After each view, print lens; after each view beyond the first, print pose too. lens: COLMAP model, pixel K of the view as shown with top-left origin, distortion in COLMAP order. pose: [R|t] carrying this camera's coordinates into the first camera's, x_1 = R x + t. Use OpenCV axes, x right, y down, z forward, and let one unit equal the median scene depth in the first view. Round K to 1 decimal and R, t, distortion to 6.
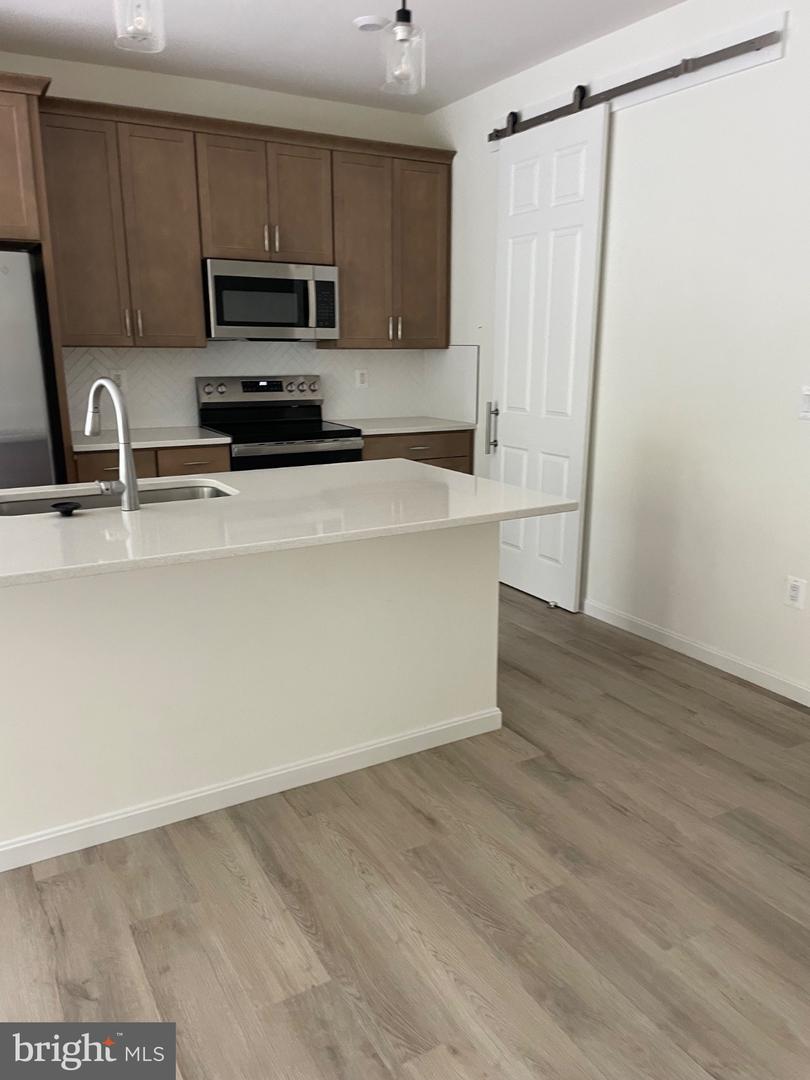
lens RADIAL K [[806.5, 0, 398.6], [0, 806.5, 536.9], [0, 0, 1]] dist [0.101583, -0.137775]
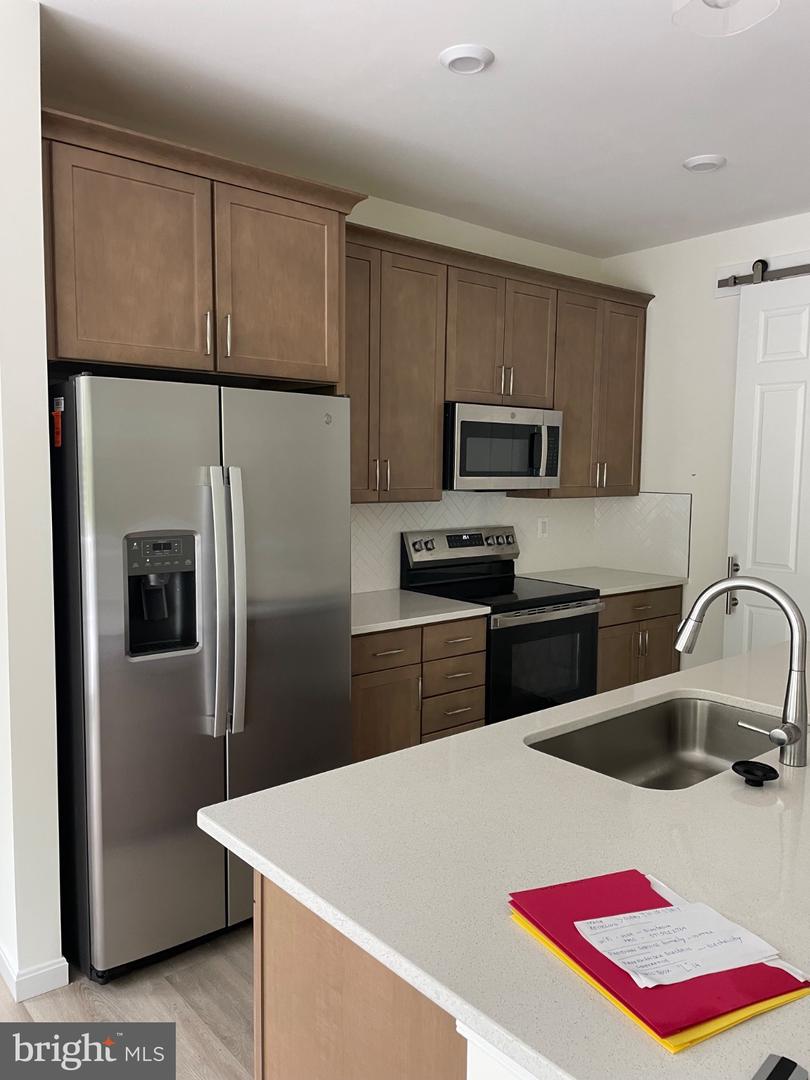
lens RADIAL K [[806.5, 0, 398.6], [0, 806.5, 536.9], [0, 0, 1]] dist [0.101583, -0.137775]
pose [[0.983299, -0.009330, 0.181759, -0.443298], [0.035427, 0.989394, -0.140873, -0.078104], [-0.178517, 0.144960, 0.973200, 0.189045]]
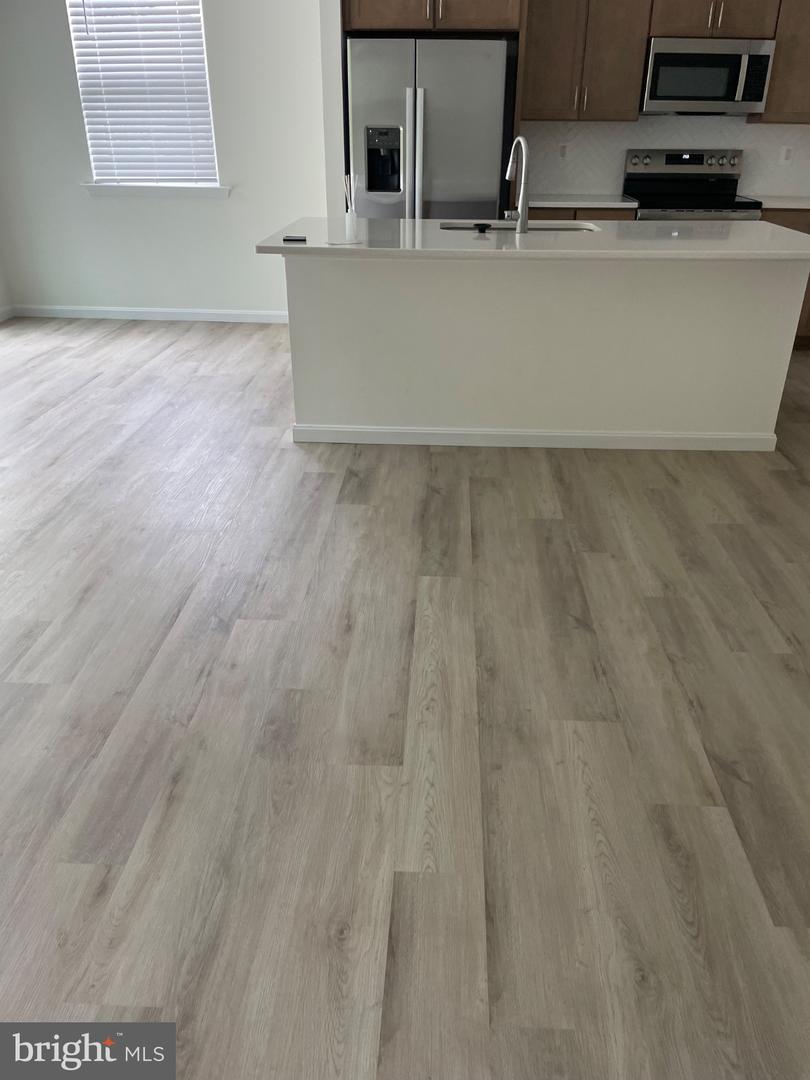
lens RADIAL K [[790.0, 0, 398.6], [0, 790.0, 553.5], [0, 0, 1]] dist [0.079121, -0.104987]
pose [[0.837411, 0.258449, -0.481608, 0.197141], [-0.131534, 0.950537, 0.281385, 0.082033], [0.530510, -0.172287, 0.829986, -0.253552]]
